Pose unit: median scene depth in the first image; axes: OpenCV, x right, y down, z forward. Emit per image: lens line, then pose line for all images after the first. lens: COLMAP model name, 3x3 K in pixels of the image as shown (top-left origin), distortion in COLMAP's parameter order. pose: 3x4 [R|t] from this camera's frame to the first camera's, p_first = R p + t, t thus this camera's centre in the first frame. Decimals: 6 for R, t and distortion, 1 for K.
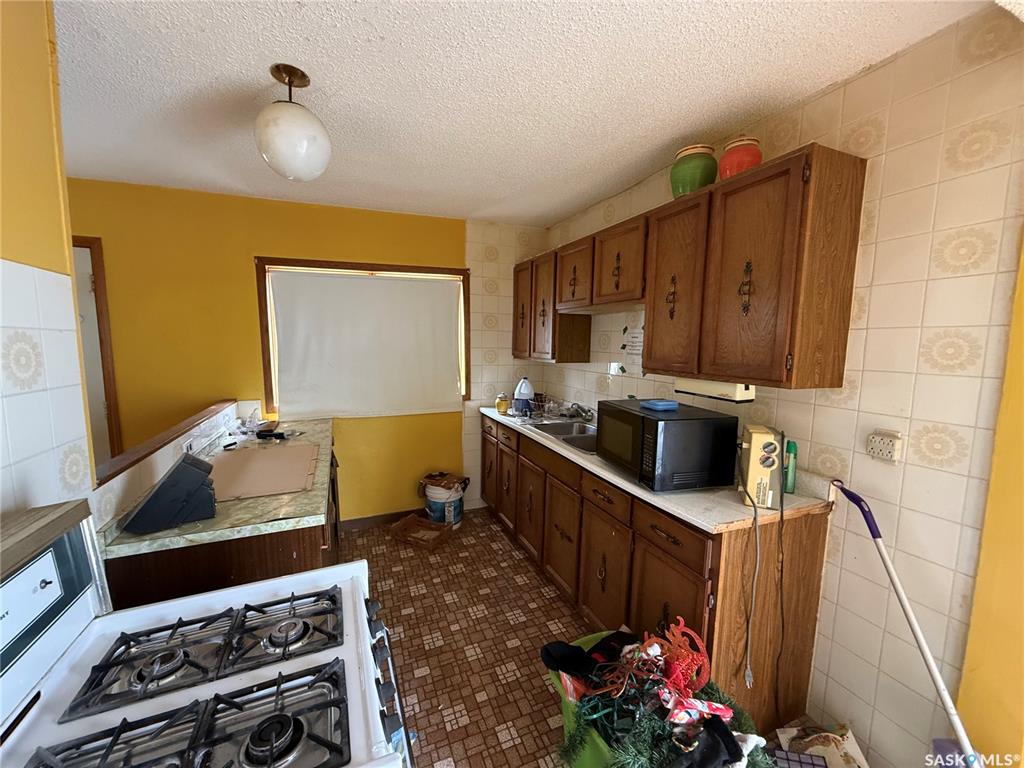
lens RADIAL K [[410.1, 0, 512.0], [0, 410.1, 384.0], [0, 0, 1]] dist [0.000910, 0.000174]
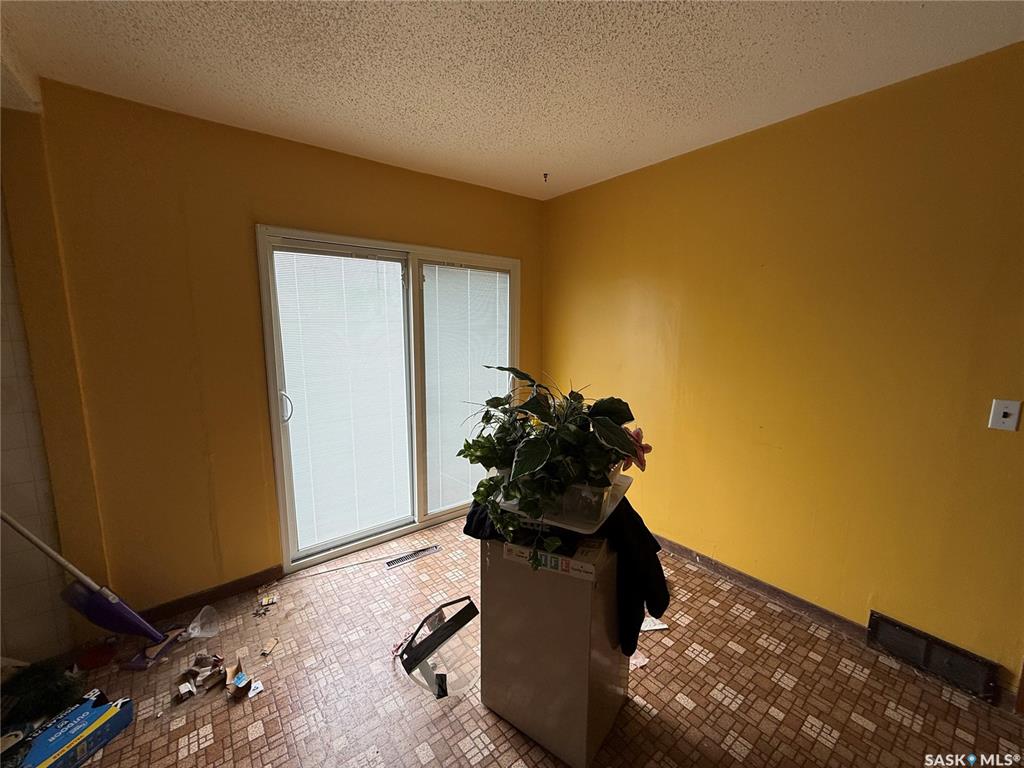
lens RADIAL K [[410.1, 0, 512.0], [0, 410.1, 384.0], [0, 0, 1]] dist [0.000910, 0.000174]
pose [[-0.274098, -0.131812, 0.952626, -0.648431], [0.104914, 0.980552, 0.165863, -0.157534], [-0.955962, 0.145406, -0.254939, 1.597991]]
